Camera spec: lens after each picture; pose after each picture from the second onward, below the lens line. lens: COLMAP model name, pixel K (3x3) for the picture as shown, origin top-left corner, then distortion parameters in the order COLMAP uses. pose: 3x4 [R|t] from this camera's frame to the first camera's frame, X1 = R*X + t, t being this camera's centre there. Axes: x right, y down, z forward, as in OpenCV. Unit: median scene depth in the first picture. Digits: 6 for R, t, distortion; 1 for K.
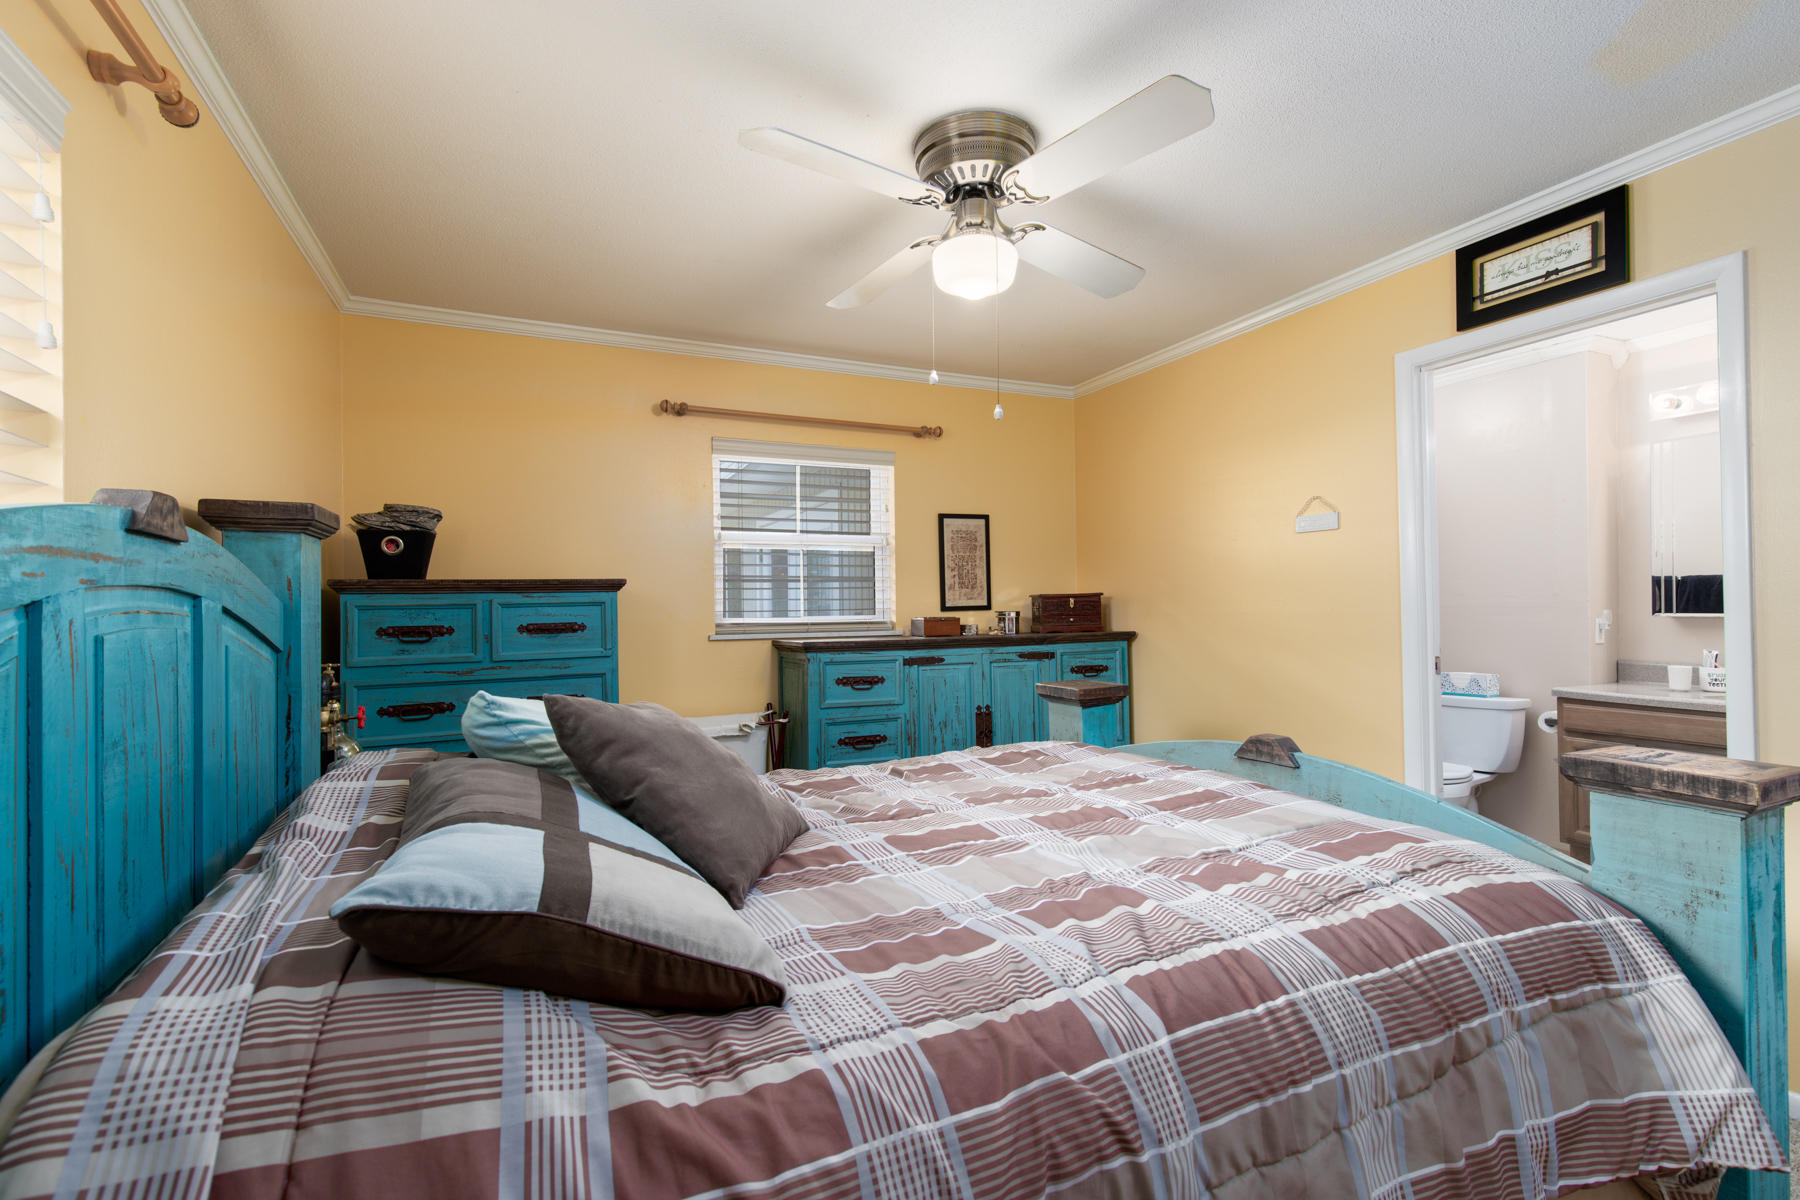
lens RADIAL K [[831.2, 0, 900.0], [0, 831.2, 600.0], [0, 0, 1]] dist [0.002574, -0.000646]
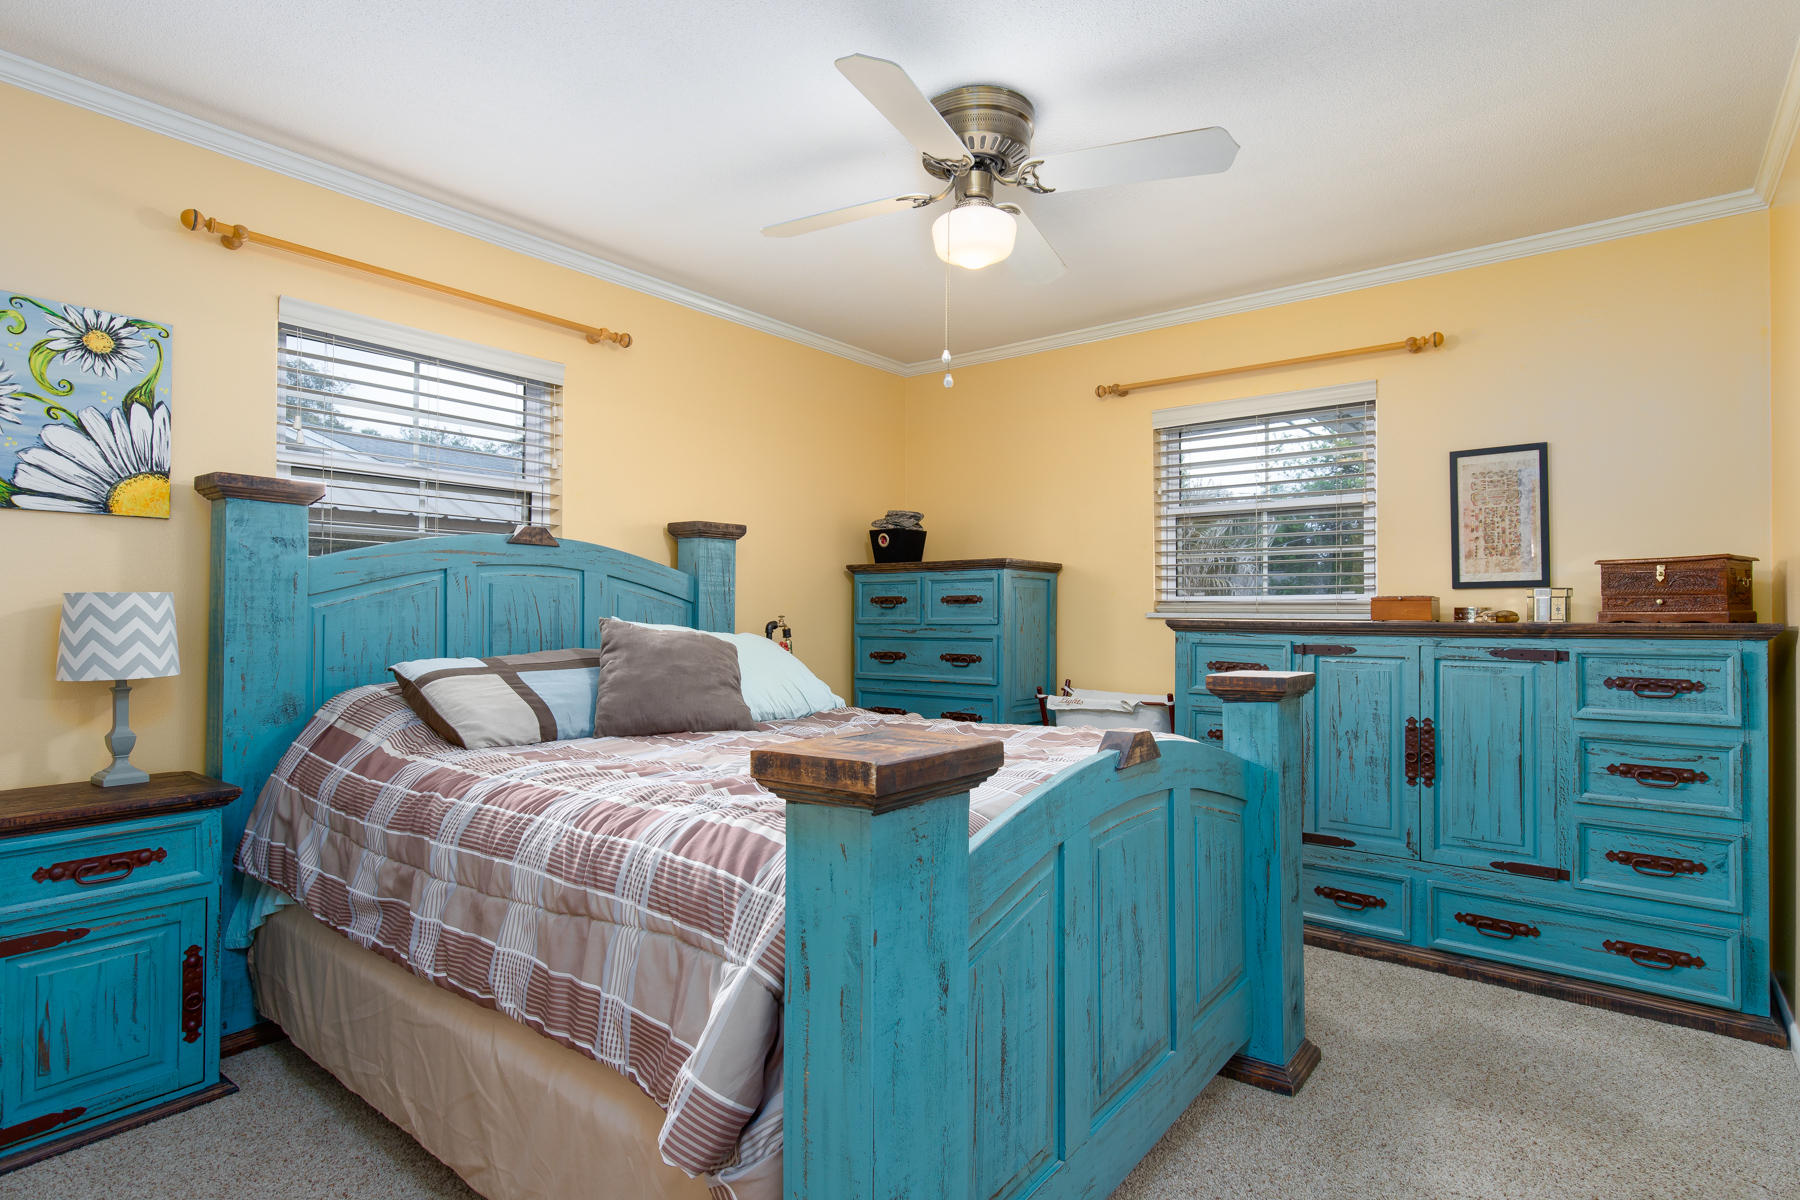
lens RADIAL K [[958.6, 0, 900.0], [0, 958.6, 600.0], [0, 0, 1]] dist [0.001291, -0.000024]
pose [[0.425377, 0.003869, -0.905008, 0.647598], [-0.001803, 0.999993, 0.003427, 0.022999], [0.905014, 0.000174, 0.425381, 0.242740]]
